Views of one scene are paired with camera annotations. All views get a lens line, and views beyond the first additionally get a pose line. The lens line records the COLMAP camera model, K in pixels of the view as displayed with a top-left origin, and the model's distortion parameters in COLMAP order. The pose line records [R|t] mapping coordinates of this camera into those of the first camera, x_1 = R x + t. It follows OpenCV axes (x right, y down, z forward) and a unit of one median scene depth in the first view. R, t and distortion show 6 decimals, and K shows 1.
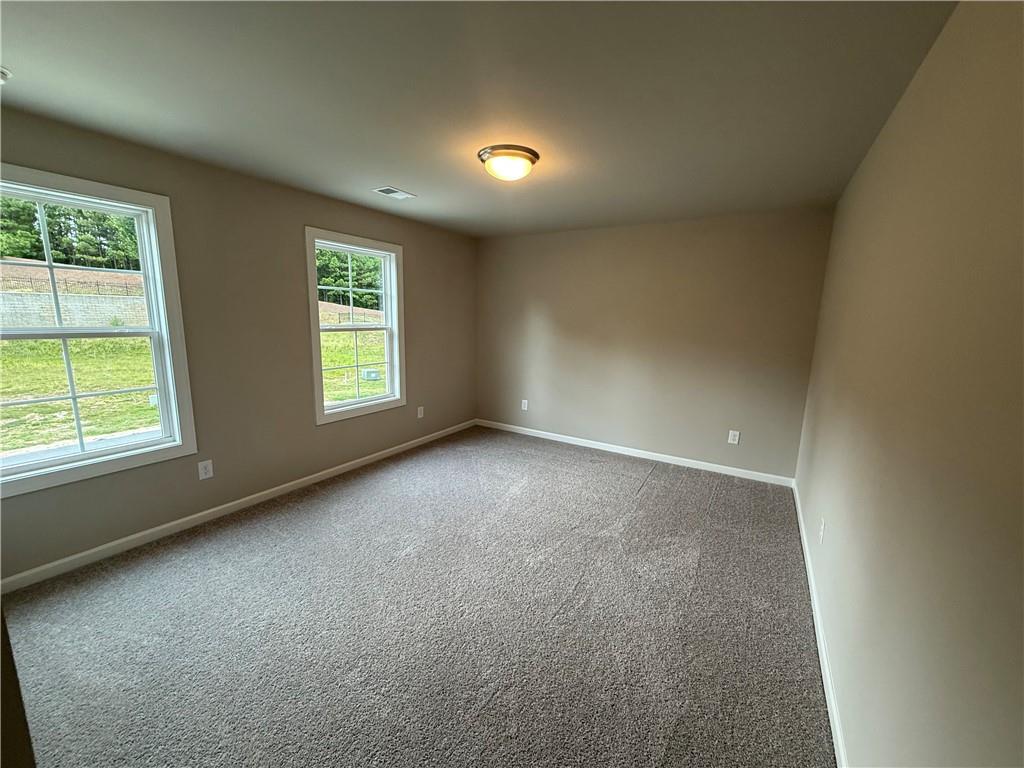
lens RADIAL K [[409.3, 0, 512.9], [0, 409.3, 385.5], [0, 0, 1]] dist [0.015714, 0.000183]
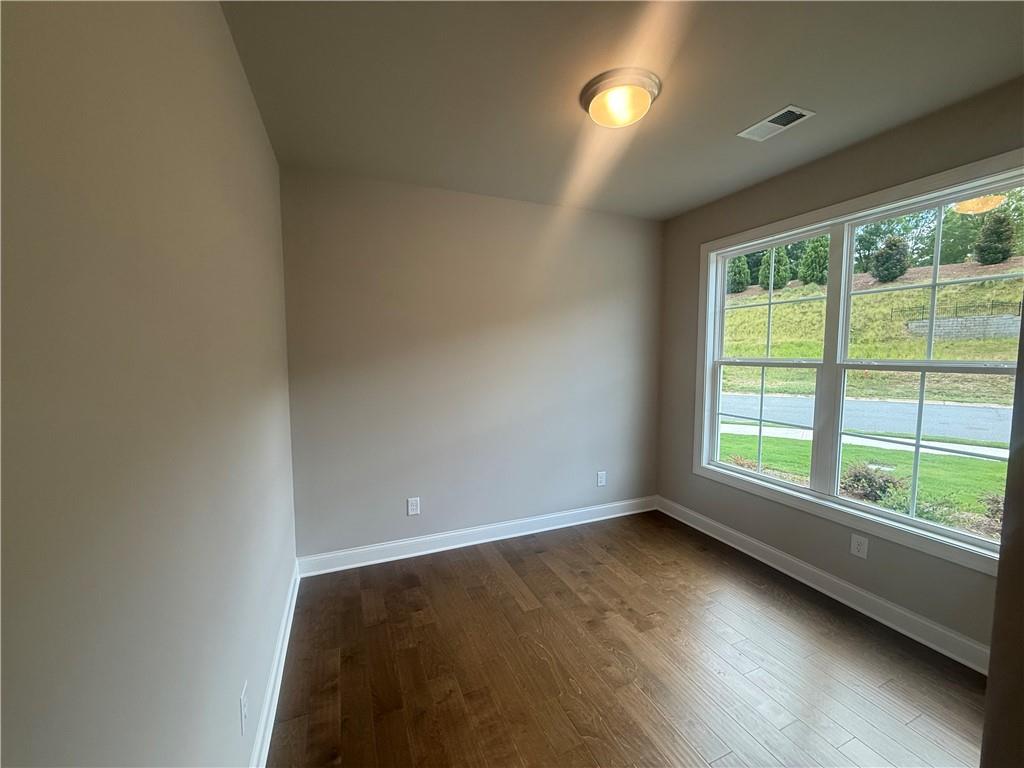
lens RADIAL K [[409.3, 0, 511.8], [0, 409.3, 384.4], [0, 0, 1]] dist [0.015714, 0.000183]
pose [[-0.587095, 0.043696, -0.808338, 0.404223], [-0.145737, 0.976522, 0.158636, -0.156902], [0.796292, 0.210939, -0.566943, 1.103700]]
